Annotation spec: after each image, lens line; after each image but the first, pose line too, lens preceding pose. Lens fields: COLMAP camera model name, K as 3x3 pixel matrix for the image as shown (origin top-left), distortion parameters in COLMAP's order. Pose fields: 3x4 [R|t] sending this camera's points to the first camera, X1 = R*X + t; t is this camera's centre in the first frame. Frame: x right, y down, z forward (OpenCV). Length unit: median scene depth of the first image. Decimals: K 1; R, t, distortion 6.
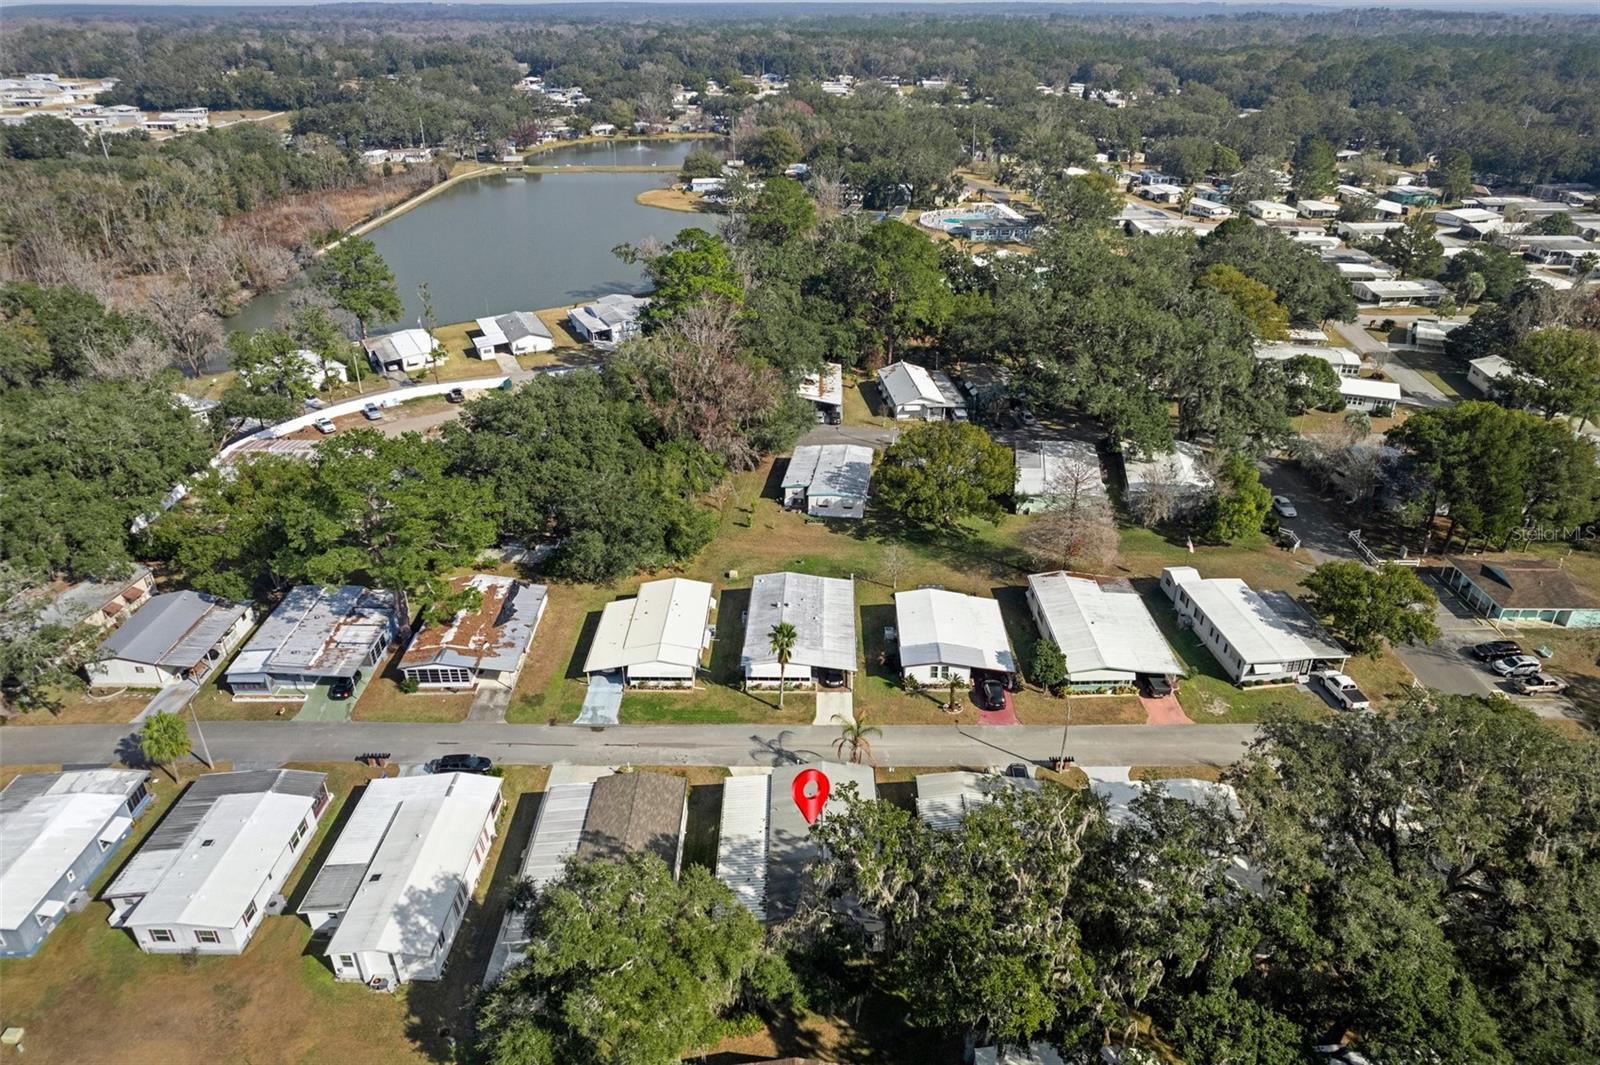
lens RADIAL K [[1027.9, 0, 804.0], [0, 1027.9, 532.8], [0, 0, 1]] dist [-0.065578, 0.054514]
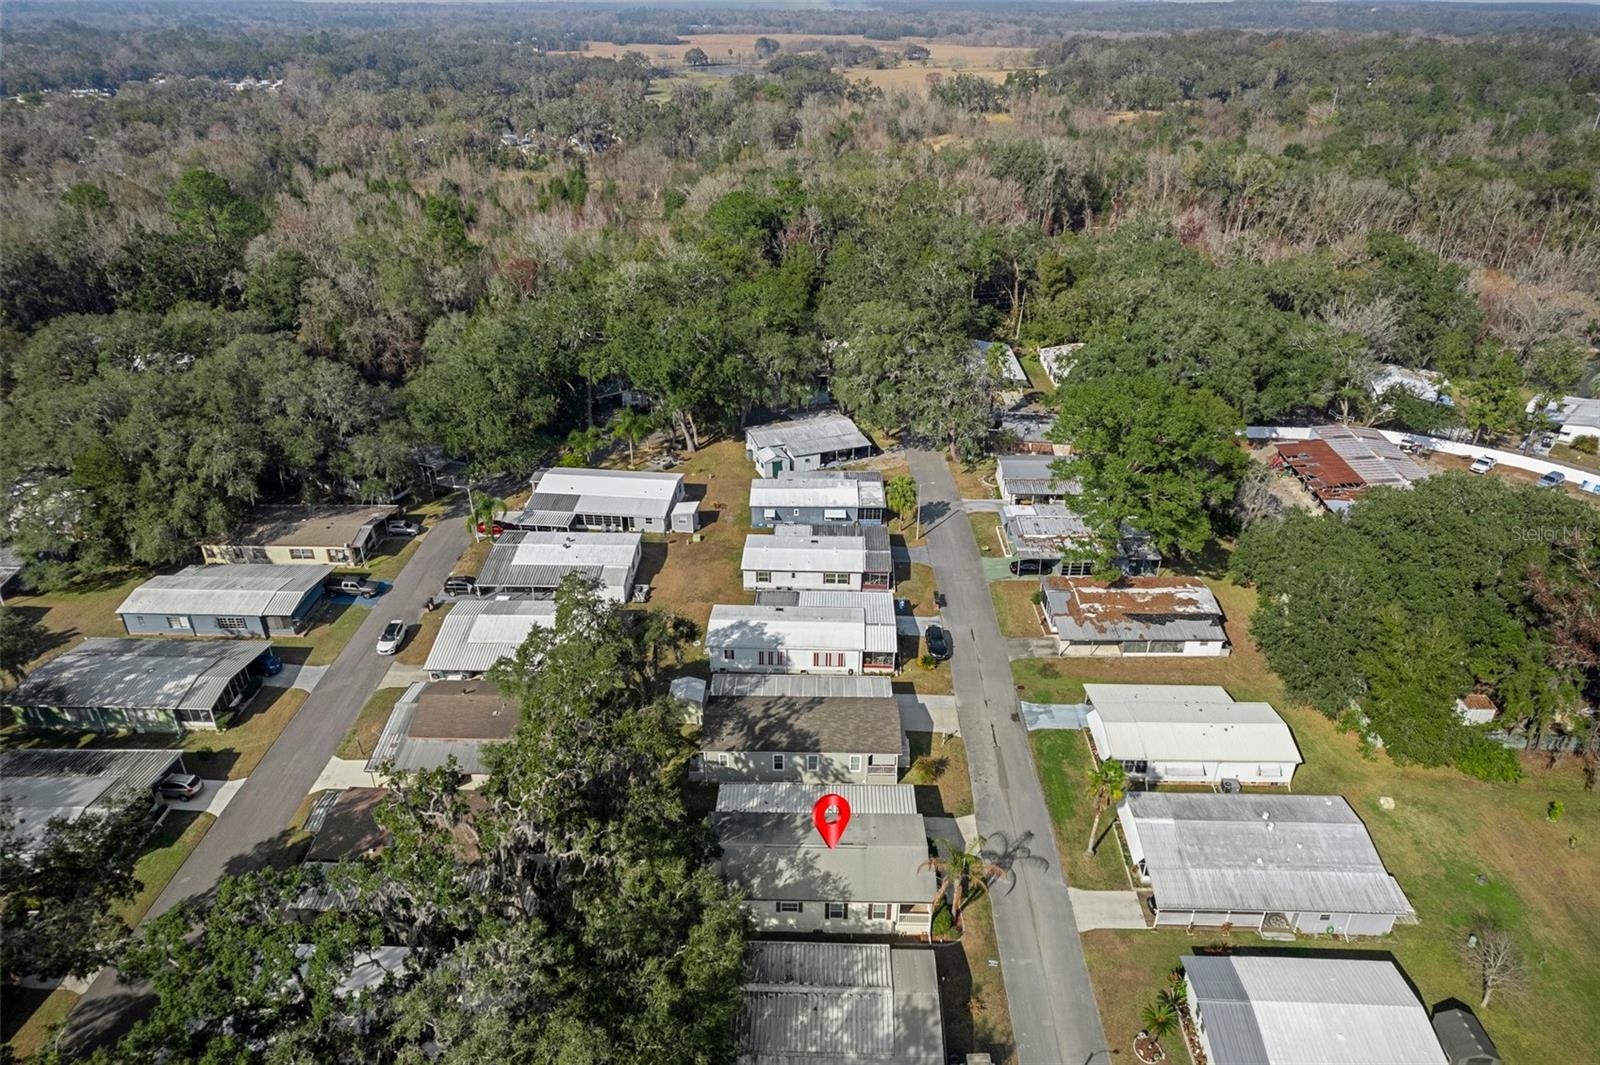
lens RADIAL K [[1027.9, 0, 804.0], [0, 1027.9, 532.8], [0, 0, 1]] dist [-0.065578, 0.054514]
pose [[-0.019387, 0.465980, -0.884583, 0.557447], [-0.466267, 0.778433, 0.420282, -0.249195], [0.884432, 0.420600, 0.202180, 0.533326]]
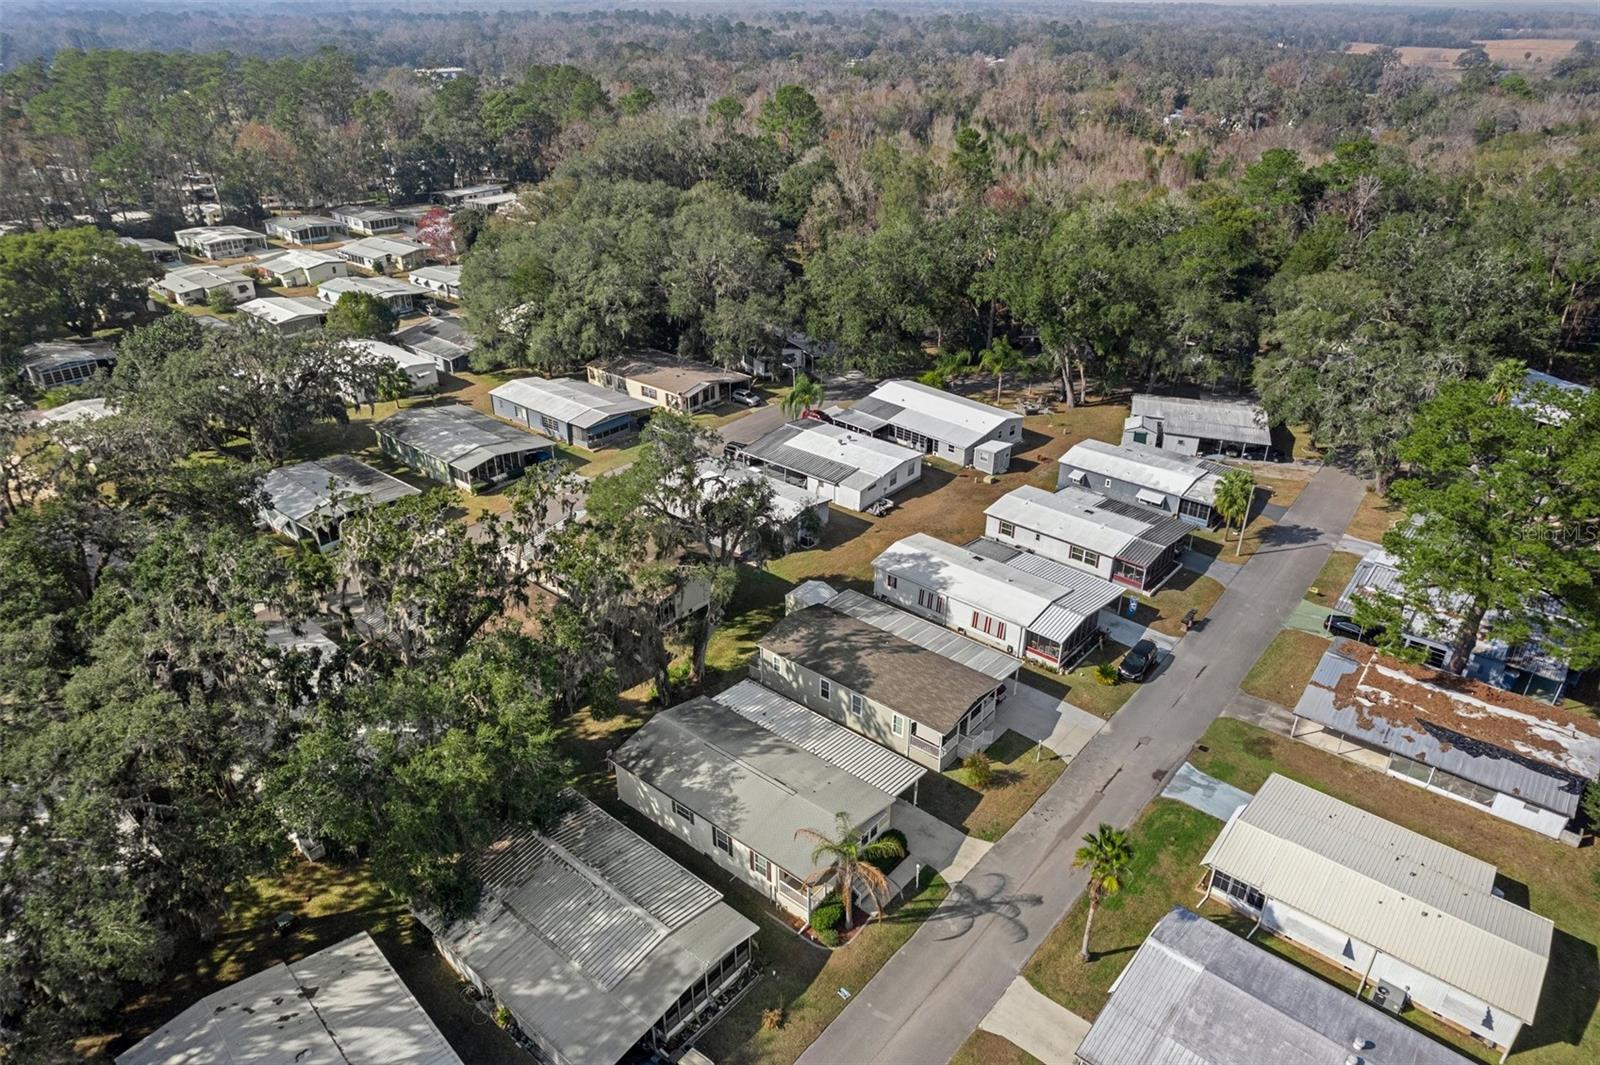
lens RADIAL K [[1027.9, 0, 804.0], [0, 1027.9, 532.8], [0, 0, 1]] dist [-0.065578, 0.054514]
pose [[-0.635942, 0.355925, -0.684759, 0.370126], [-0.362943, 0.645112, 0.672386, -0.295135], [0.681065, 0.676127, -0.281074, 0.883478]]
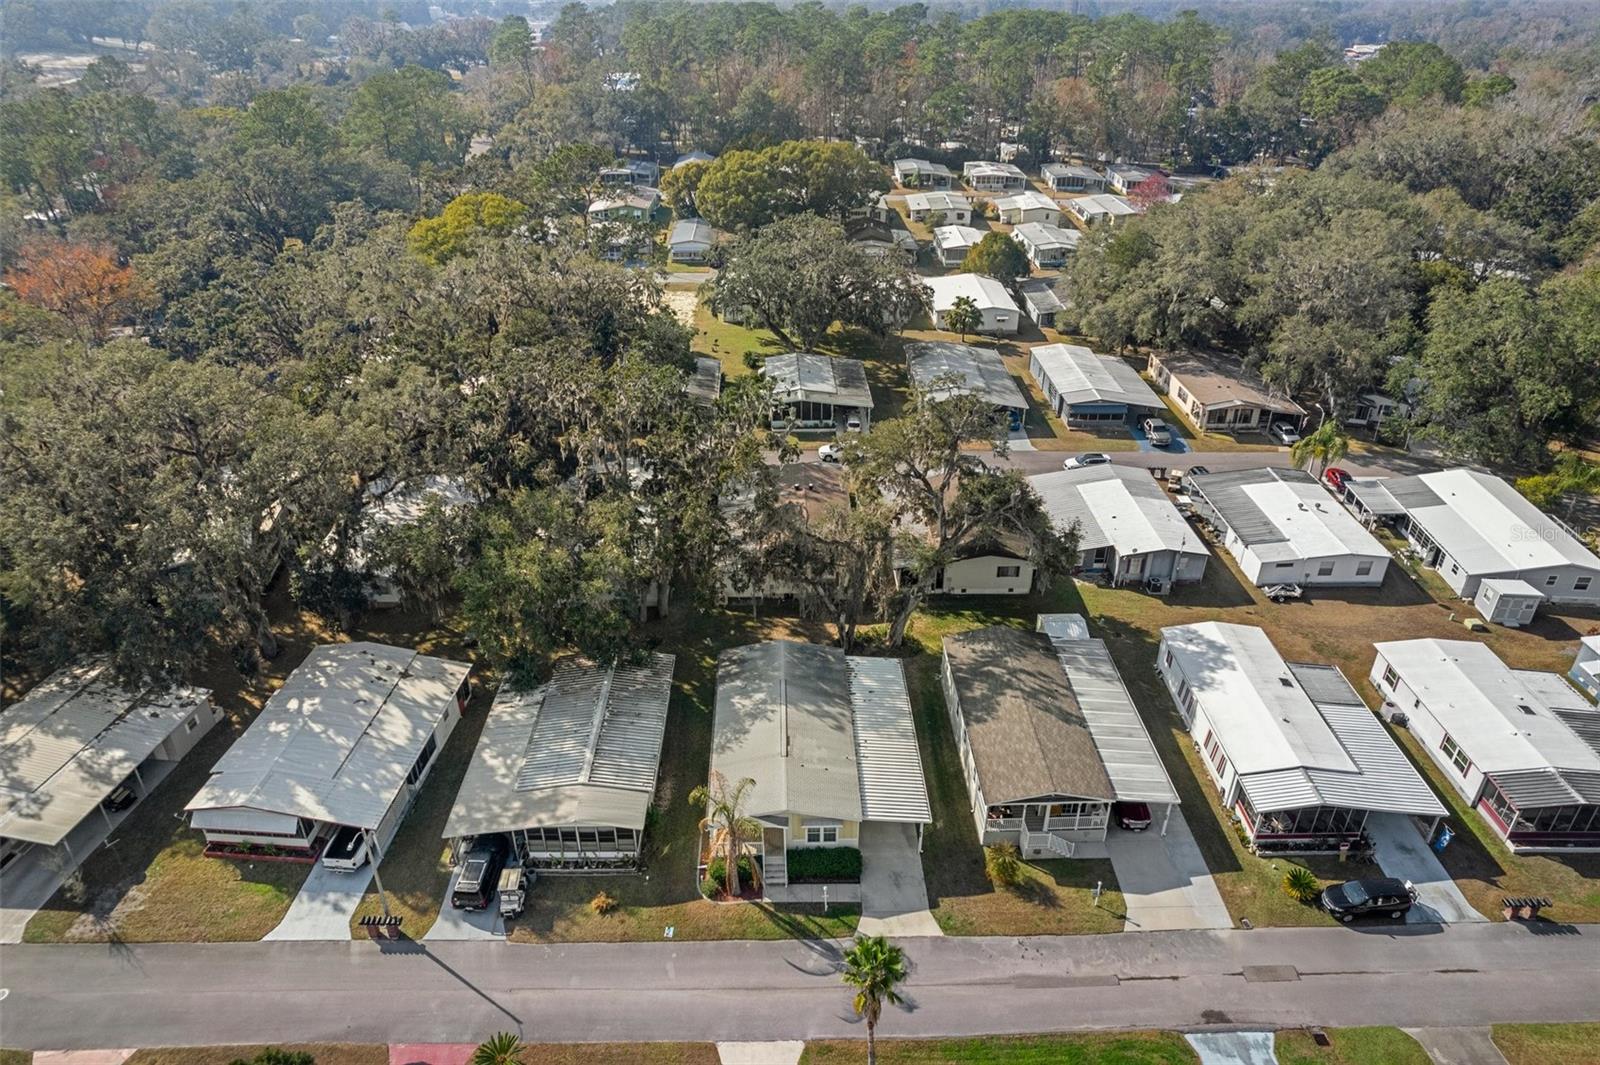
lens RADIAL K [[1027.9, 0, 804.0], [0, 1027.9, 532.8], [0, 0, 1]] dist [-0.065578, 0.054514]
pose [[-0.999522, 0.010909, -0.028919, 0.019864], [-0.018287, 0.545600, 0.837846, -0.359098], [0.024919, 0.837974, -0.545140, 1.030268]]
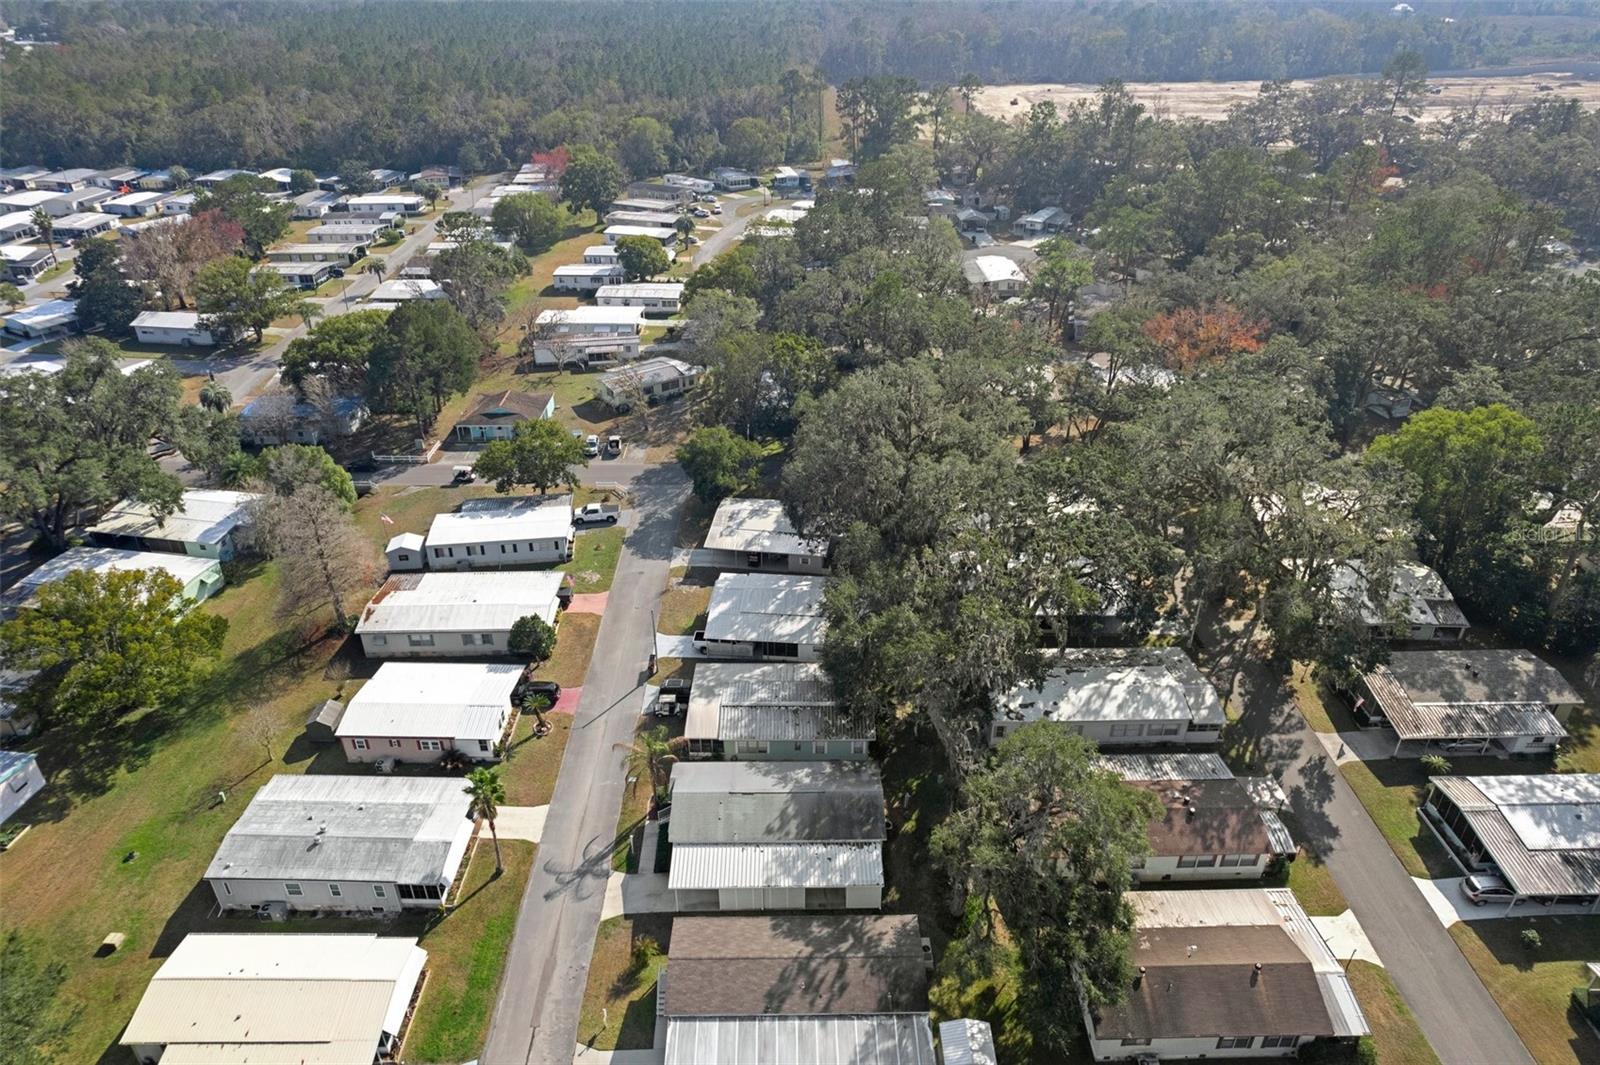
lens RADIAL K [[1038.7, 0, 800.0], [0, 1038.7, 532.5], [0, 0, 1]] dist [-0.087053, 0.090621]
pose [[-0.013104, -0.491570, 0.870740, -0.578015], [0.466266, 0.767339, 0.440212, -0.265702], [-0.884548, 0.411765, 0.219147, 0.510055]]
